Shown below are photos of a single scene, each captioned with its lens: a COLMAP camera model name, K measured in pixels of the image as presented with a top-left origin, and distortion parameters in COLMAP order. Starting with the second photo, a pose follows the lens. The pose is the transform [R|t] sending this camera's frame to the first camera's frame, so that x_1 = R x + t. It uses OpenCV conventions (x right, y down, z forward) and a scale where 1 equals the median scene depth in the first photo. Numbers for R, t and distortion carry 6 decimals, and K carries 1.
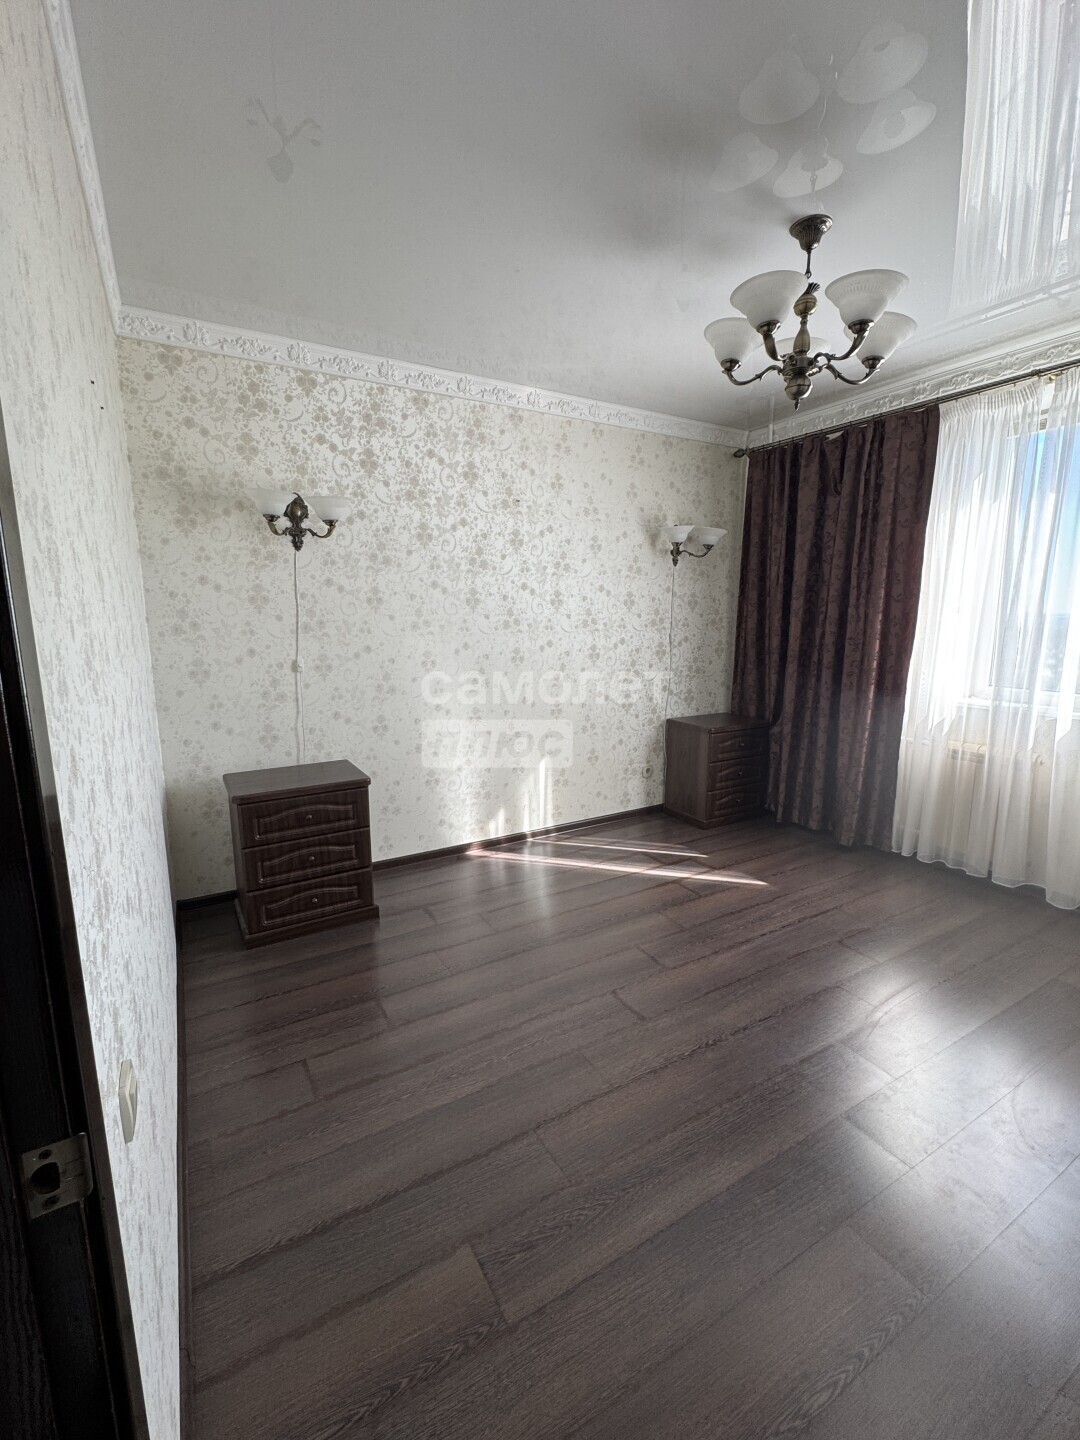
lens RADIAL K [[633.9, 0, 541.9], [0, 633.9, 719.0], [0, 0, 1]] dist [-0.004030, -0.000507]
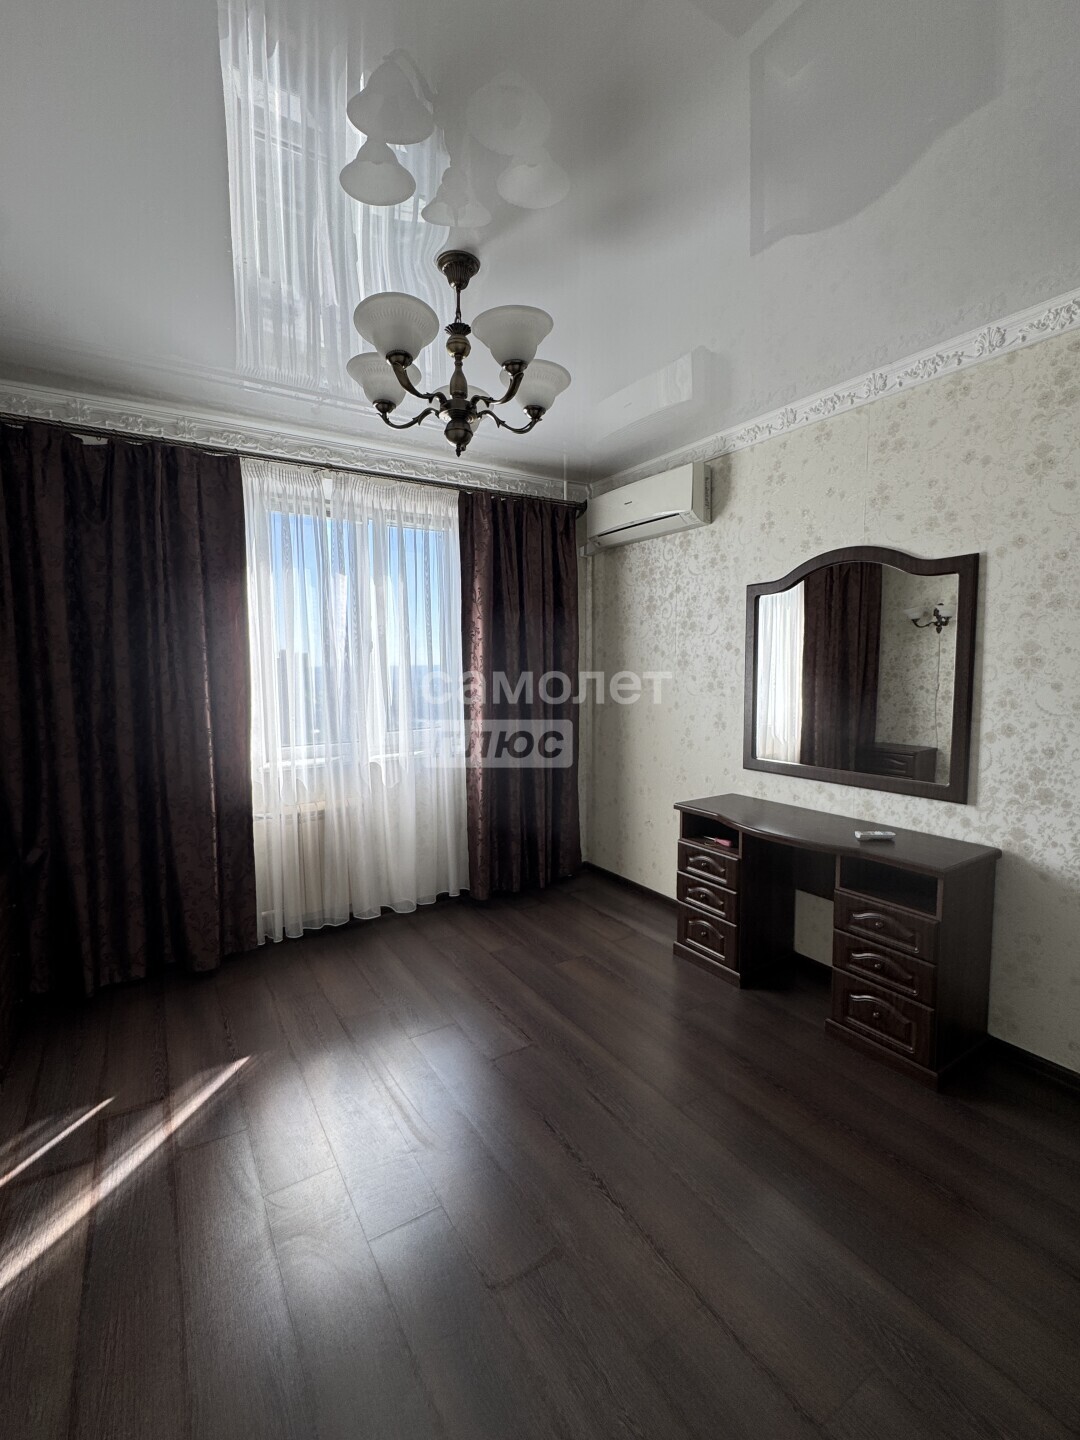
lens RADIAL K [[633.9, 0, 536.5], [0, 633.9, 716.6], [0, 0, 1]] dist [-0.004030, -0.000507]
pose [[-0.037577, -0.080209, 0.996069, -0.331481], [0.177876, 0.980318, 0.085651, -0.117200], [-0.983335, 0.180395, -0.022570, 0.619684]]
